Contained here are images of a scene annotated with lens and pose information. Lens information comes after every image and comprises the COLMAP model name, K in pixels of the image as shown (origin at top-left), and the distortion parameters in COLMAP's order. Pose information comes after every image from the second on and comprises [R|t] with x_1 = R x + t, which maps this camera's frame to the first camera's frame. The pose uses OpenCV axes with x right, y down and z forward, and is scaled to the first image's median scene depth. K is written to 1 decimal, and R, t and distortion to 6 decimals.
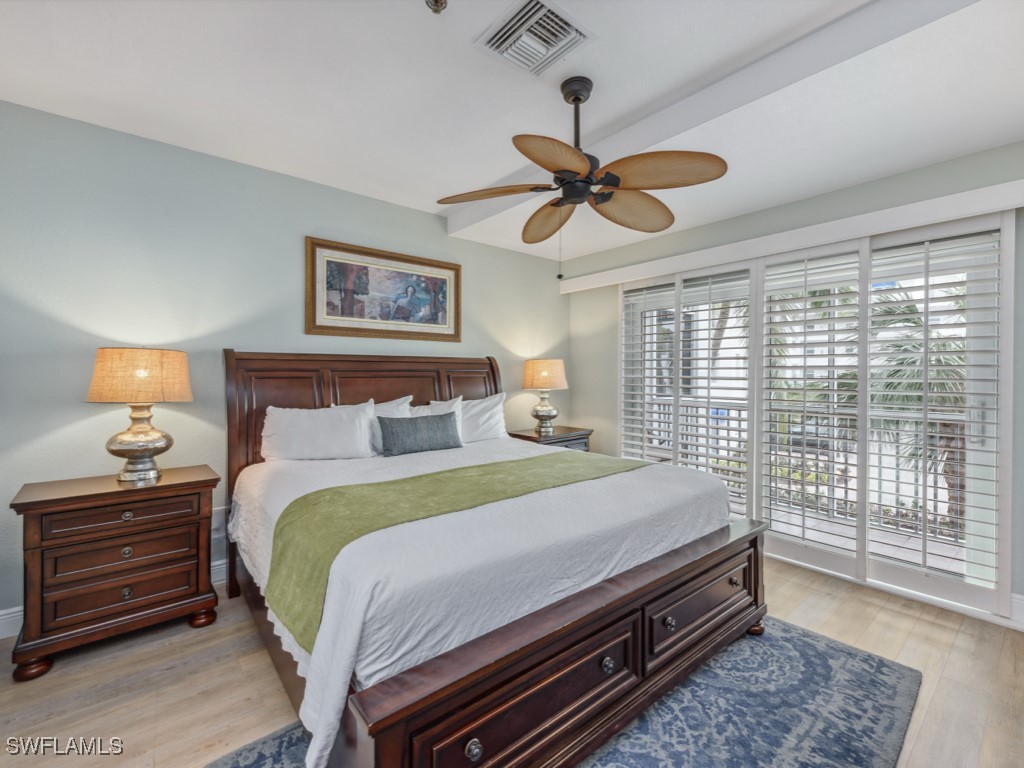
lens RADIAL K [[459.1, 0, 514.4], [0, 459.1, 376.4], [0, 0, 1]] dist [0.015690, -0.004203]
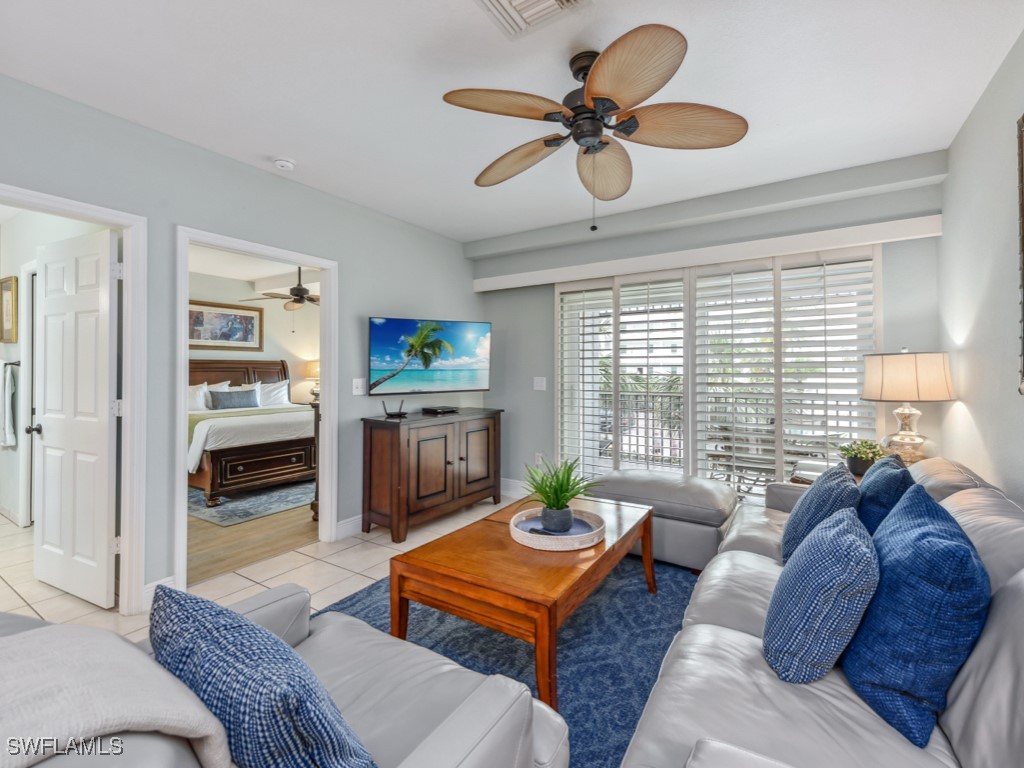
lens RADIAL K [[459.1, 0, 514.3], [0, 459.1, 365.3], [0, 0, 1]] dist [0.015690, -0.004203]
pose [[0.954087, 0.003664, 0.299509, 0.319489], [0.000844, 0.999888, -0.014921, 0.006207], [-0.299530, 0.014489, 0.953977, -1.145113]]
